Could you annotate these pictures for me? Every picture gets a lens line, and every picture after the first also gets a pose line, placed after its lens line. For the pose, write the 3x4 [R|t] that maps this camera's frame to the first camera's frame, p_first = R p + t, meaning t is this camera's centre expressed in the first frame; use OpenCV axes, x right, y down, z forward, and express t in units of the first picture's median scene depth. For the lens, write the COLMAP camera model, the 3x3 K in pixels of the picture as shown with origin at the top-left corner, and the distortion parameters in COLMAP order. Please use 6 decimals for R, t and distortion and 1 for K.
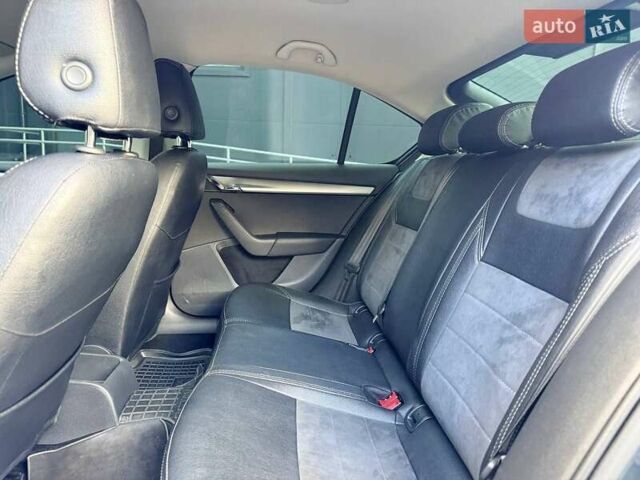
lens RADIAL K [[471.9, 0, 320.0], [0, 471.9, 240.0], [0, 0, 1]] dist [0.002313, 0.001522]
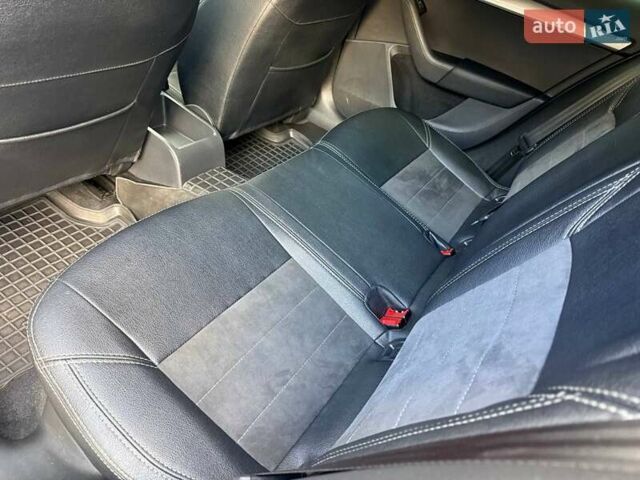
lens RADIAL K [[479.1, 0, 320.0], [0, 479.1, 240.0], [0, 0, 1]] dist [0.206958, -0.360769]
pose [[0.769224, 0.509974, -0.384994, 0.196257], [-0.301527, 0.820915, 0.484953, -0.095966], [0.563361, -0.256952, 0.785239, 0.175338]]
